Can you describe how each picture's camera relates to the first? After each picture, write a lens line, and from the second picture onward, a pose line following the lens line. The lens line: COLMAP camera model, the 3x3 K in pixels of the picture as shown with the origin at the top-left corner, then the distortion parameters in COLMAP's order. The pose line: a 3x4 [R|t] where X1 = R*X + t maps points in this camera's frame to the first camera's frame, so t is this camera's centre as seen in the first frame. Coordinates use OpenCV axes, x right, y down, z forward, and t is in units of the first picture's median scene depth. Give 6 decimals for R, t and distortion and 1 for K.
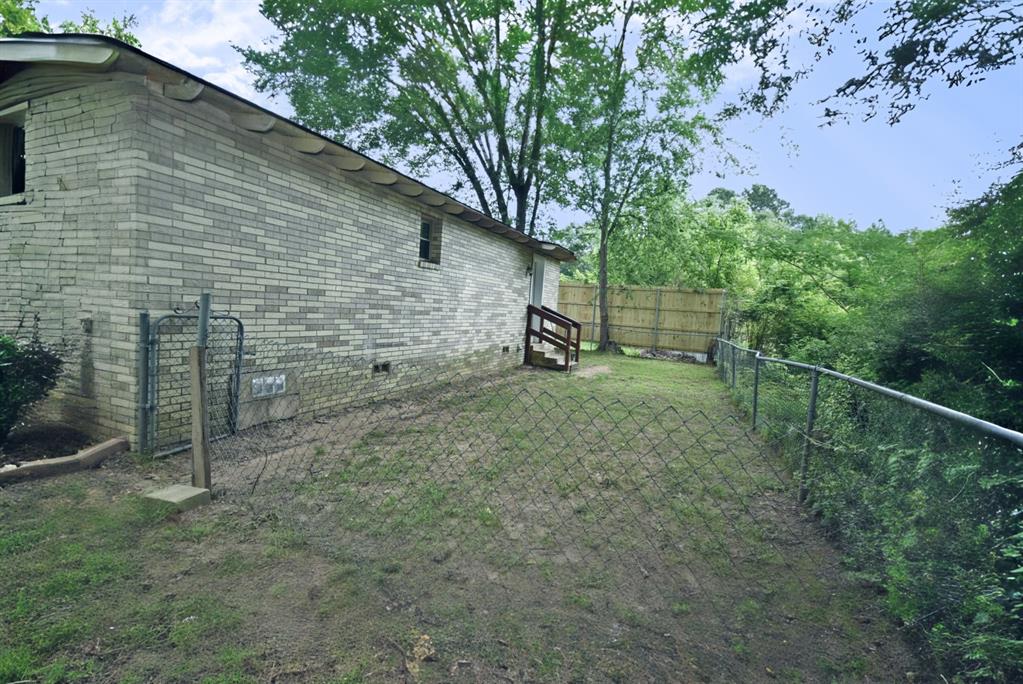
lens RADIAL K [[453.3, 0, 508.1], [0, 453.3, 345.4], [0, 0, 1]] dist [-0.004050, -0.001706]
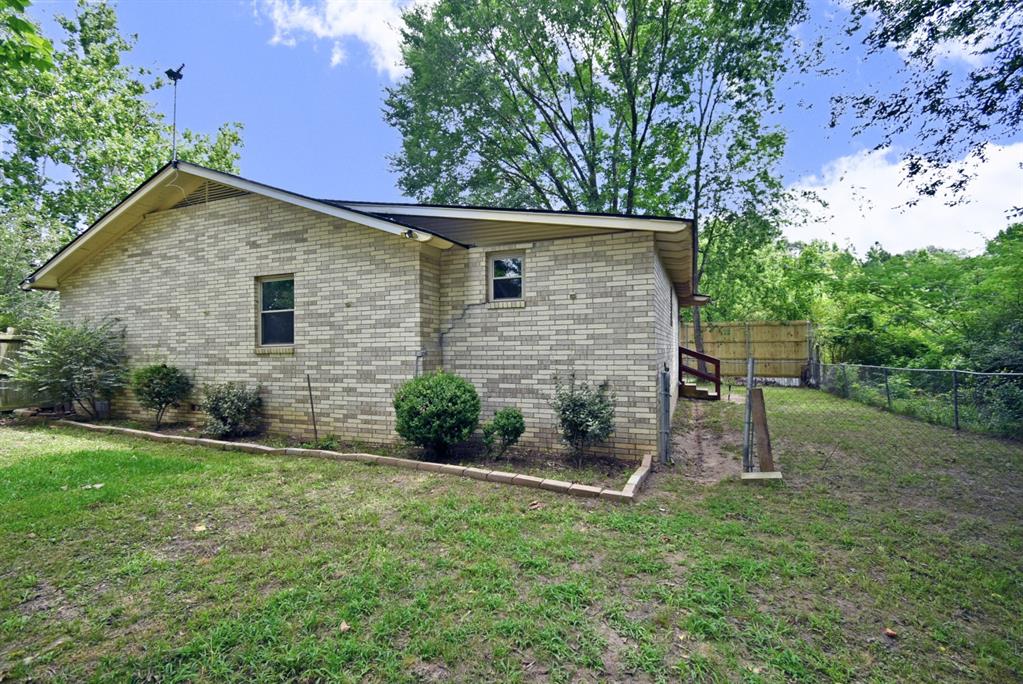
lens RADIAL K [[453.3, 0, 512.5], [0, 453.3, 344.4], [0, 0, 1]] dist [-0.004050, -0.001706]
pose [[0.996767, -0.077090, 0.022657, -1.320315], [0.078895, 0.992428, -0.094137, -0.059190], [-0.015228, 0.095620, 0.995301, -0.581221]]
